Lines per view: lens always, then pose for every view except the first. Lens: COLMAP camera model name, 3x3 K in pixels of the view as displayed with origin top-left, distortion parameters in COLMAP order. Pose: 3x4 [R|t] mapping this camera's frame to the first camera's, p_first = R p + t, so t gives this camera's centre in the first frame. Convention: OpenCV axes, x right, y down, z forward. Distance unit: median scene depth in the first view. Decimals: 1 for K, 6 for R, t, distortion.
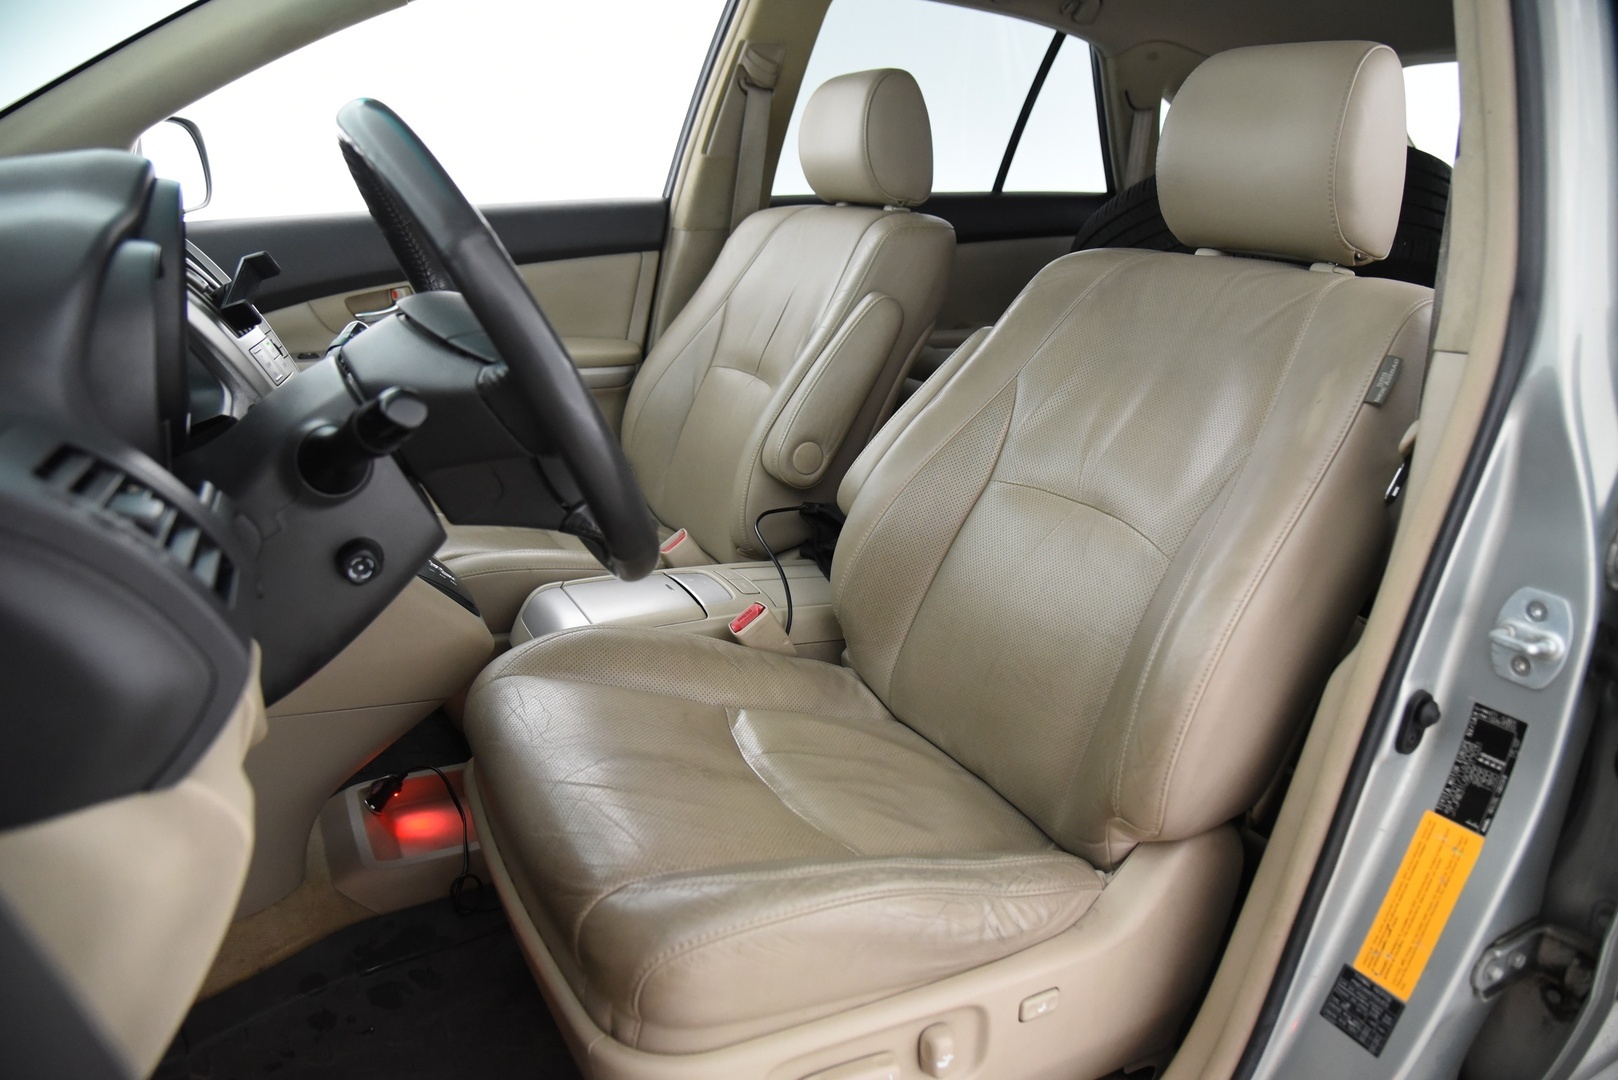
lens RADIAL K [[1126.5, 0, 809.0], [0, 1126.5, 540.0], [0, 0, 1]] dist [-0.099326, 0.051377]
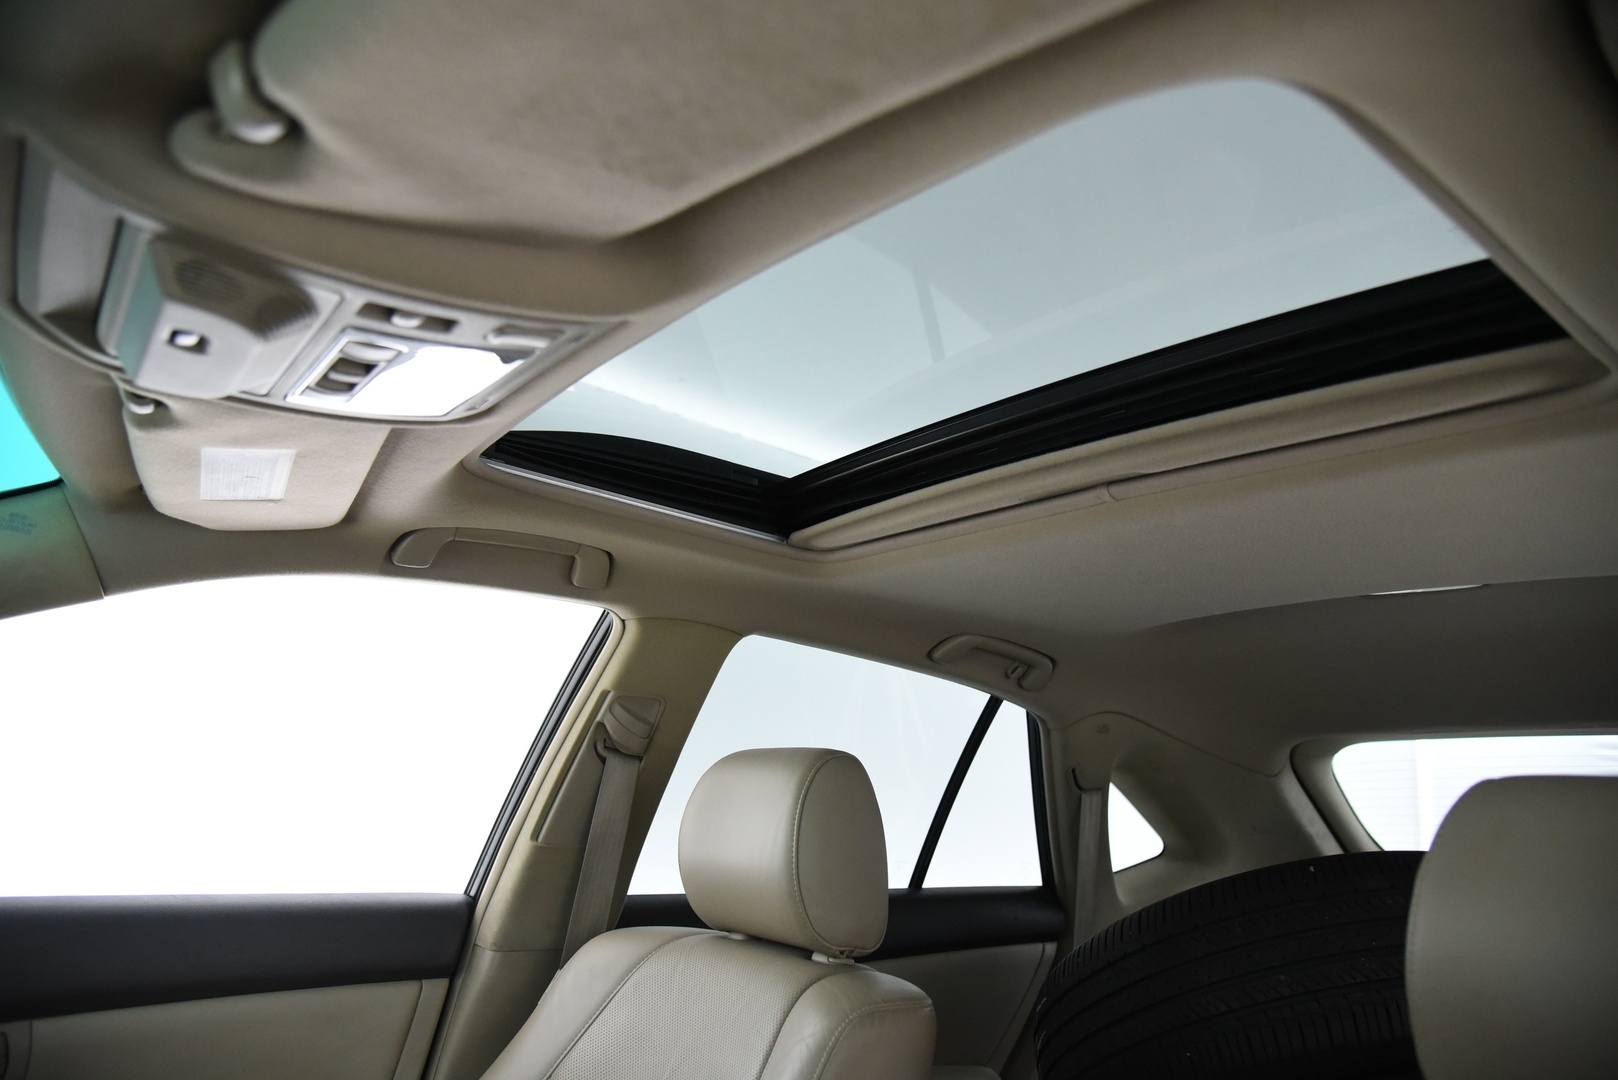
lens RADIAL K [[1126.5, 0, 809.0], [0, 1126.5, 540.0], [0, 0, 1]] dist [-0.099326, 0.051377]
pose [[0.986381, 0.080864, 0.143227, -0.040080], [0.004544, 0.857067, -0.515184, -0.150042], [-0.164415, 0.508819, 0.845027, 0.293382]]
